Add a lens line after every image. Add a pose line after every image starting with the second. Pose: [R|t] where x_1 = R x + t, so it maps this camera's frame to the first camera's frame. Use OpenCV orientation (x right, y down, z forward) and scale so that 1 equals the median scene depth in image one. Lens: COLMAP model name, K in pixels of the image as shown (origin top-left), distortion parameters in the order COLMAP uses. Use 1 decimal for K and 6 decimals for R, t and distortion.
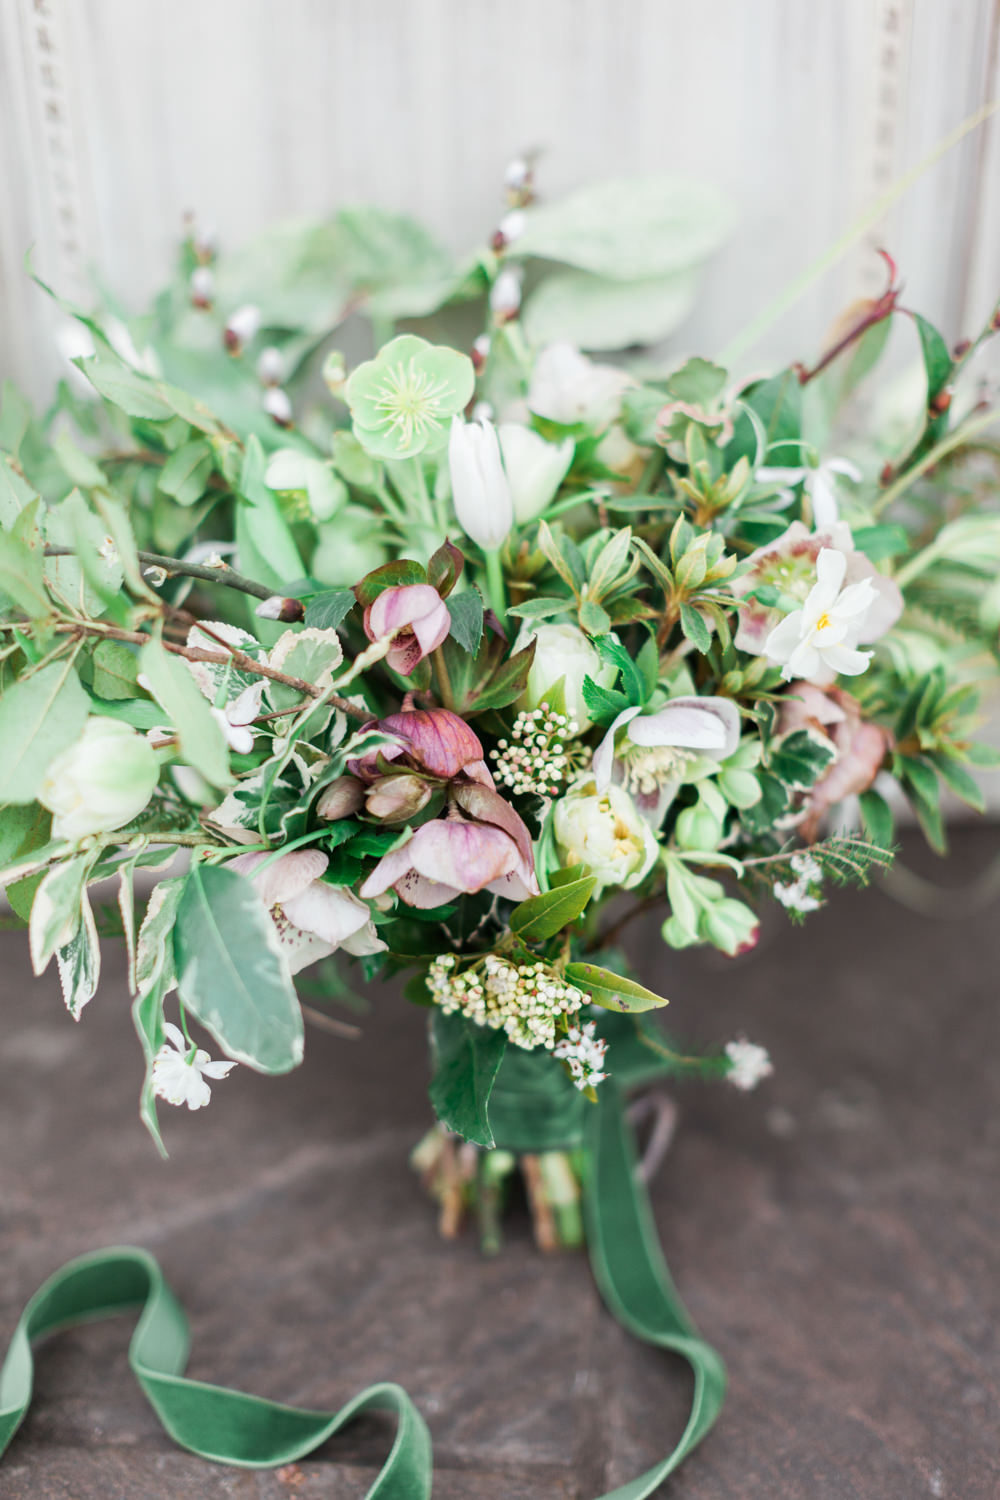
lens RADIAL K [[2158.8, 0, 467.1], [0, 2158.8, 838.8], [0, 0, 1]] dist [0.026902, 0.042649]
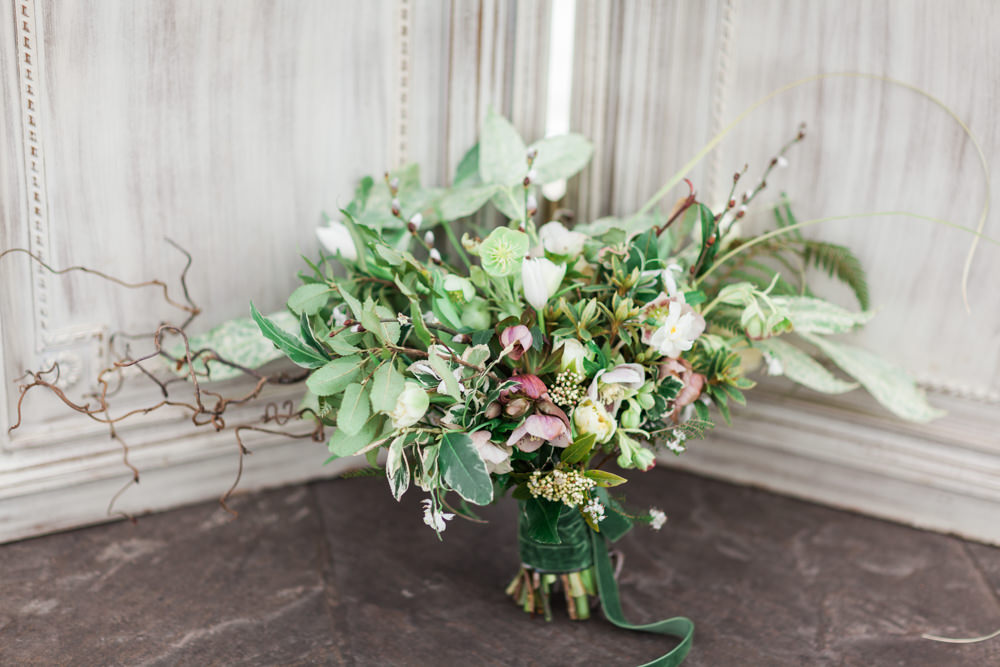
lens RADIAL K [[2365.6, 0, 500.0], [0, 2365.6, 333.5], [0, 0, 1]] dist [-0.086114, 0.631380]
pose [[0.993177, -0.059912, 0.100049, -0.306793], [0.072054, 0.989847, -0.122524, 0.221341], [-0.091692, 0.128897, 0.987410, -1.668597]]
